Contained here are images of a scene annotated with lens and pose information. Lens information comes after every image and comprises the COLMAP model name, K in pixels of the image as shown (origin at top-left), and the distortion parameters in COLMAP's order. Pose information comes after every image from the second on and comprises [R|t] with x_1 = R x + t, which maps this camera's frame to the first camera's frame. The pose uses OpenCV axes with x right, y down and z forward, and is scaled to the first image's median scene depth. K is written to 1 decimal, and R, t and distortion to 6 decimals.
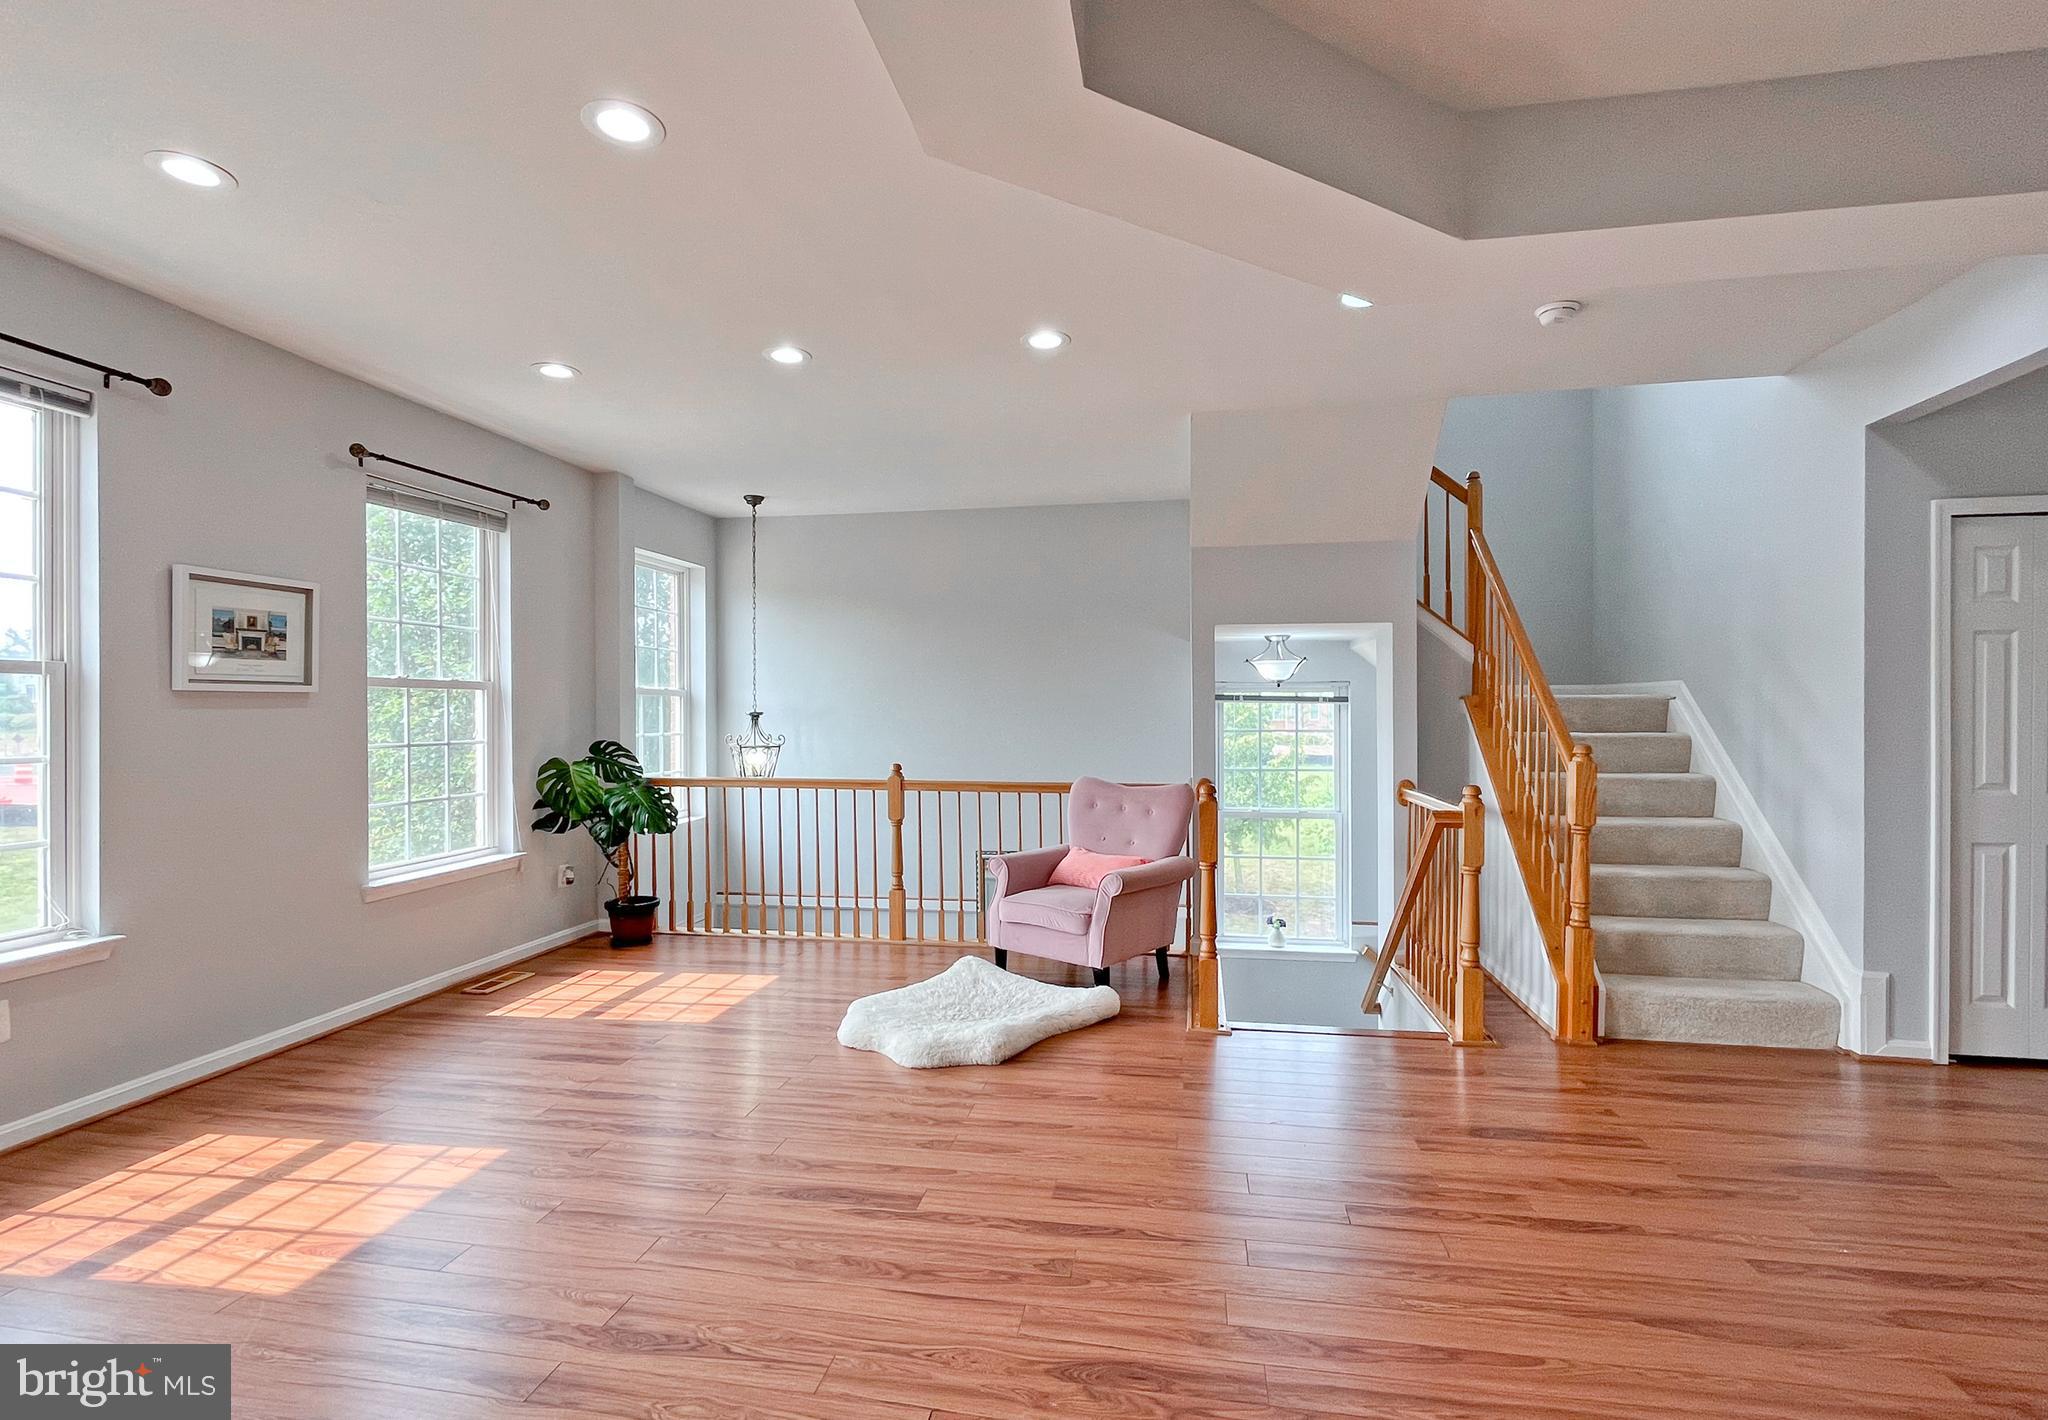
lens RADIAL K [[966.7, 0, 1032.8], [0, 966.7, 716.0], [0, 0, 1]] dist [-0.003059, 0.001682]
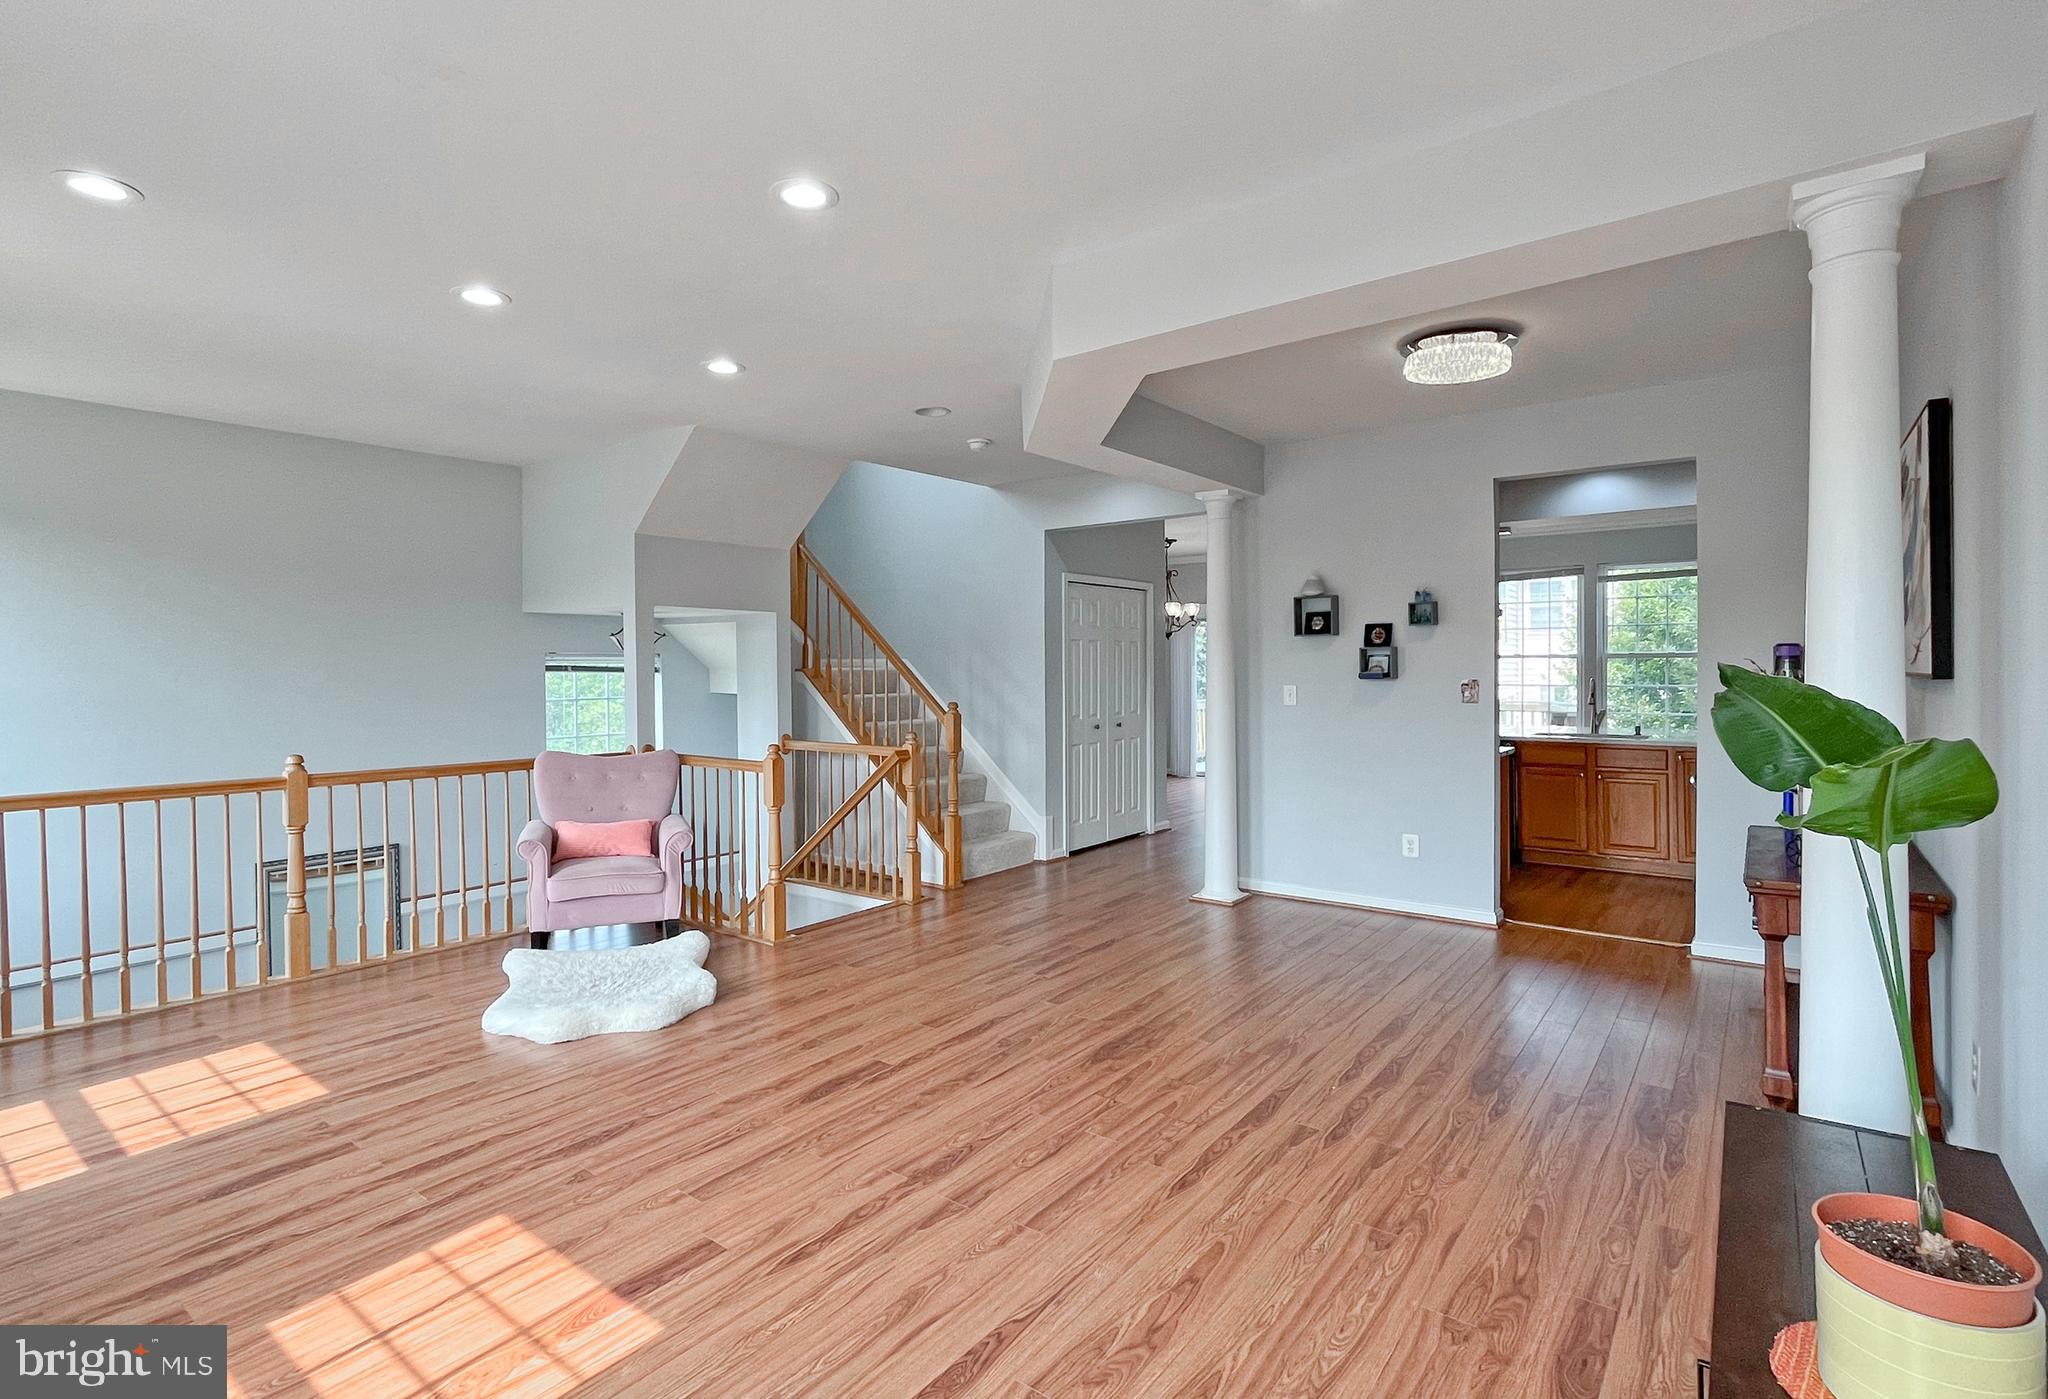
lens RADIAL K [[966.7, 0, 1018.4], [0, 966.7, 679.7], [0, 0, 1]] dist [-0.003059, 0.001682]
pose [[0.470024, -0.012790, 0.882561, -0.870120], [0.004491, 0.999917, 0.012099, -0.032064], [-0.882642, -0.001723, 0.470042, 0.147450]]
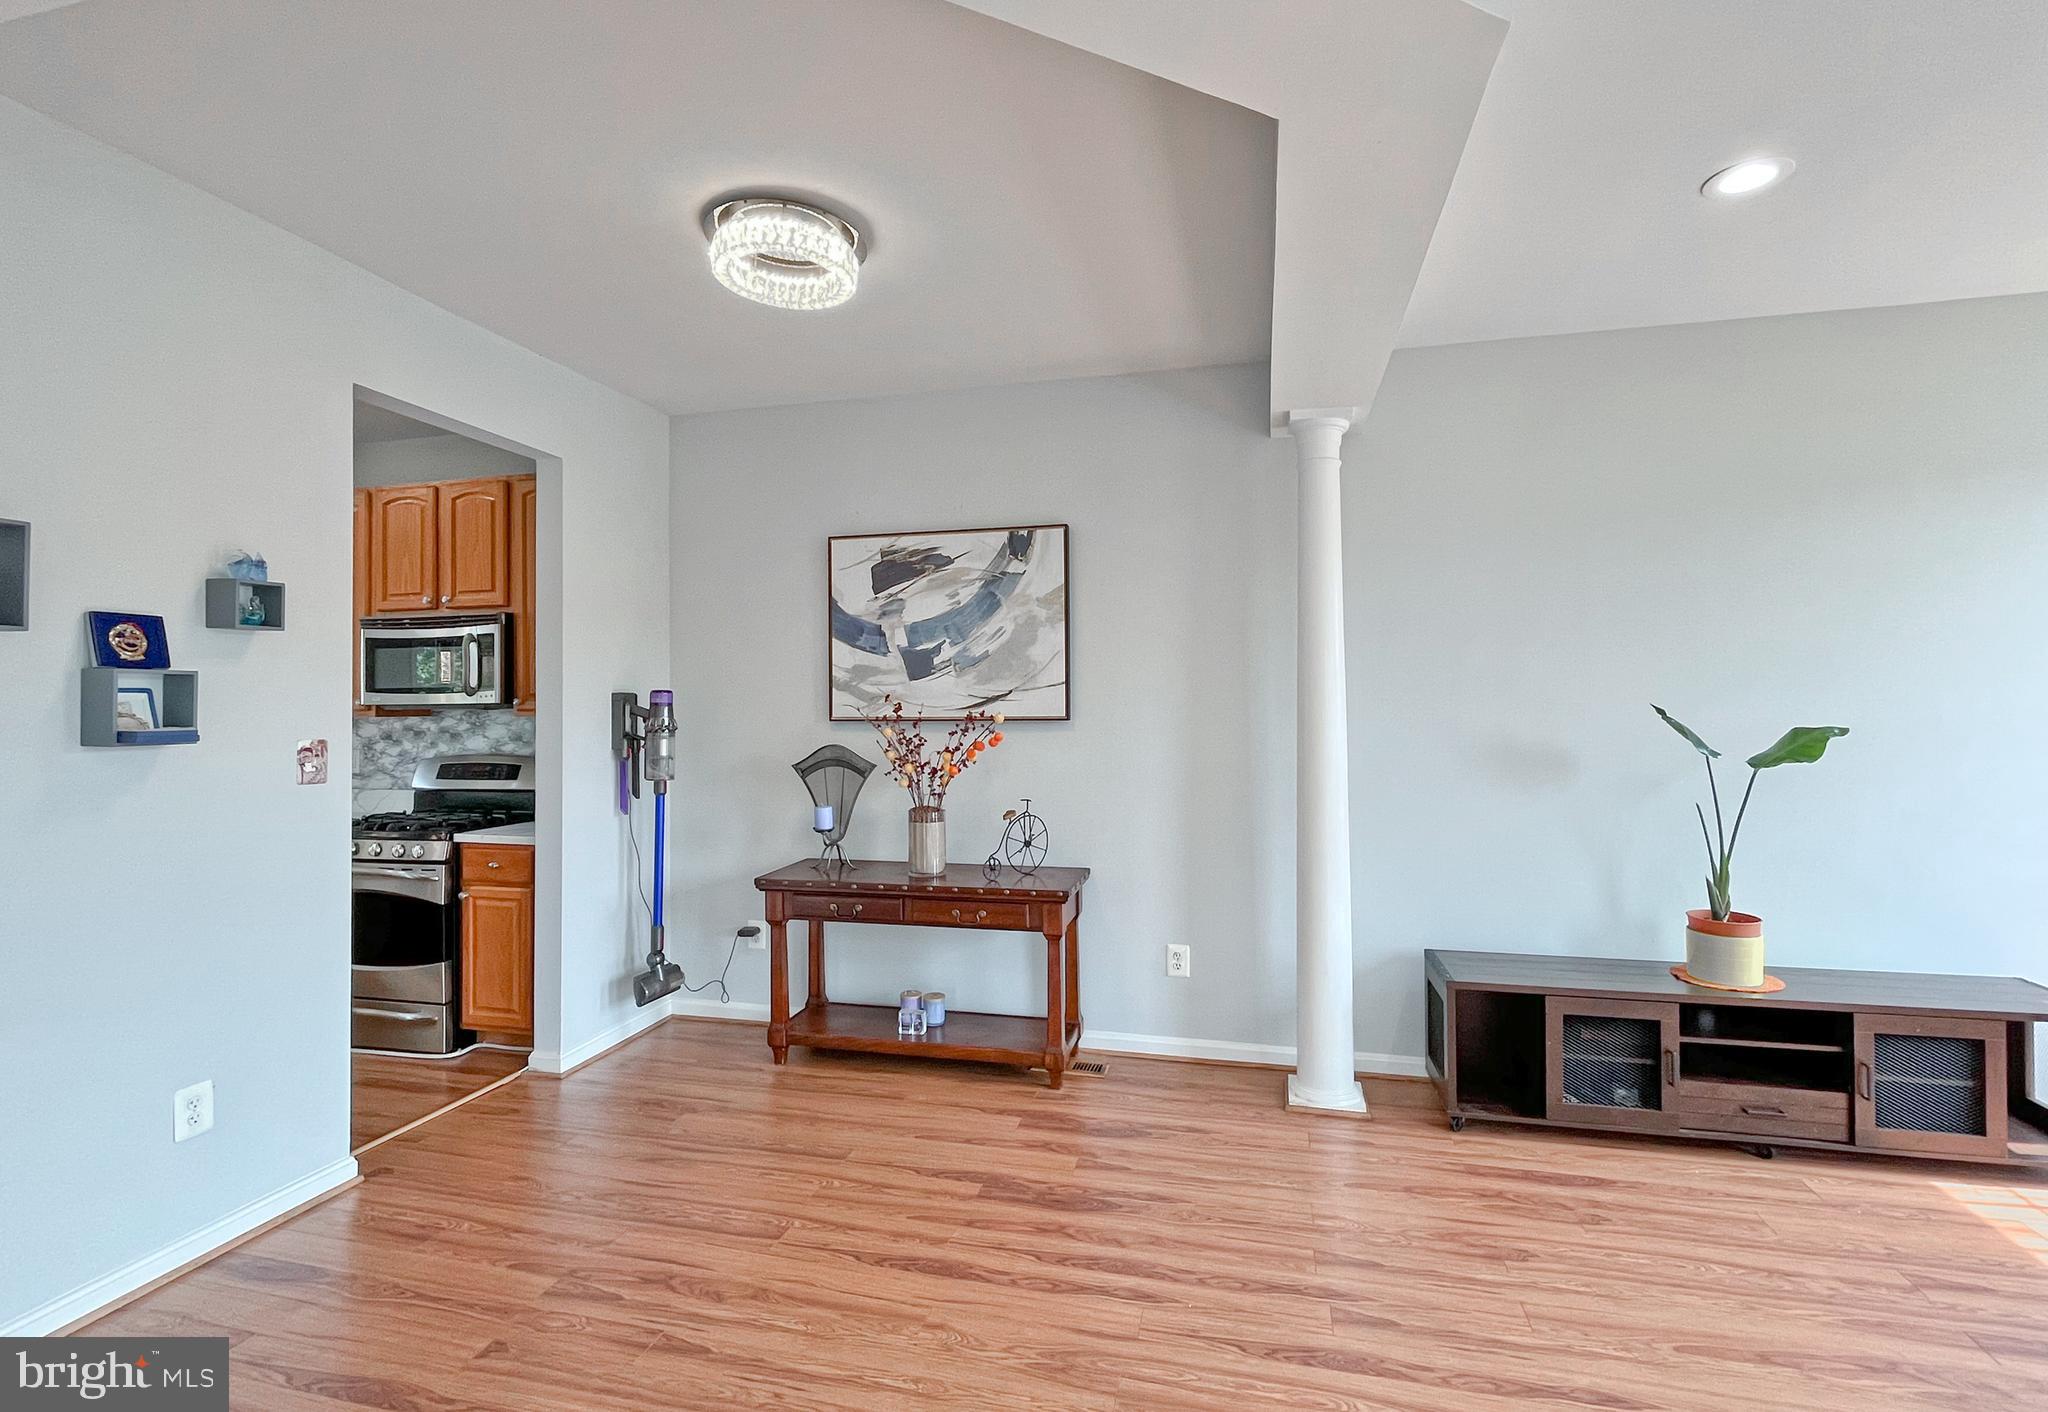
lens RADIAL K [[966.7, 0, 1011.3], [0, 966.7, 695.1], [0, 0, 1]] dist [-0.003059, 0.001682]
pose [[-0.995985, 0.010829, 0.088861, 0.114258], [0.009358, 0.999812, -0.016957, -0.028773], [-0.089028, -0.016057, -0.995900, 0.956897]]
